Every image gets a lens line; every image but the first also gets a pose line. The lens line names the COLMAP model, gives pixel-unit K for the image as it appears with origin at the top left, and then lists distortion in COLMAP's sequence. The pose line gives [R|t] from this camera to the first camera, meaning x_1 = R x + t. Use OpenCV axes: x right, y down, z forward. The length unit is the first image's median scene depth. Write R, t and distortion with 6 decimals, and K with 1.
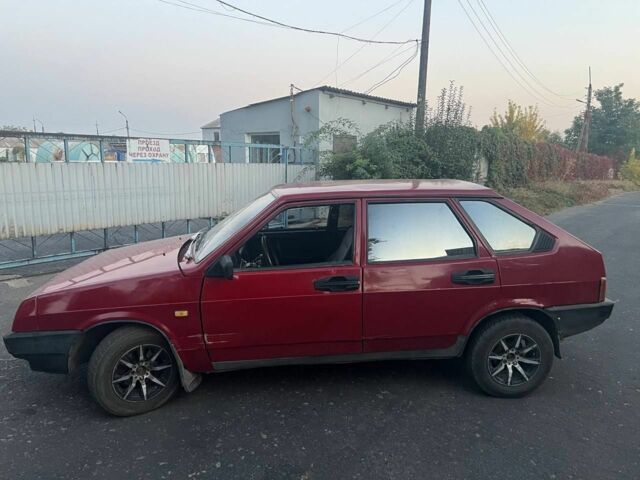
lens RADIAL K [[493.1, 0, 320.0], [0, 493.1, 240.0], [0, 0, 1]] dist [0.003808, 0.002598]
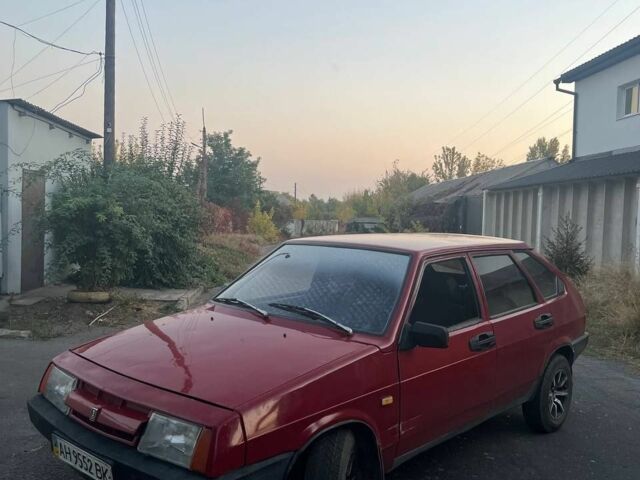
lens RADIAL K [[654.3, 0, 320.0], [0, 654.3, 240.0], [0, 0, 1]] dist [-0.001129, -0.005206]
pose [[0.726327, -0.008236, 0.687300, -0.255344], [0.085164, 0.993301, -0.078098, -0.008566], [-0.682052, 0.115258, 0.722163, 0.065944]]
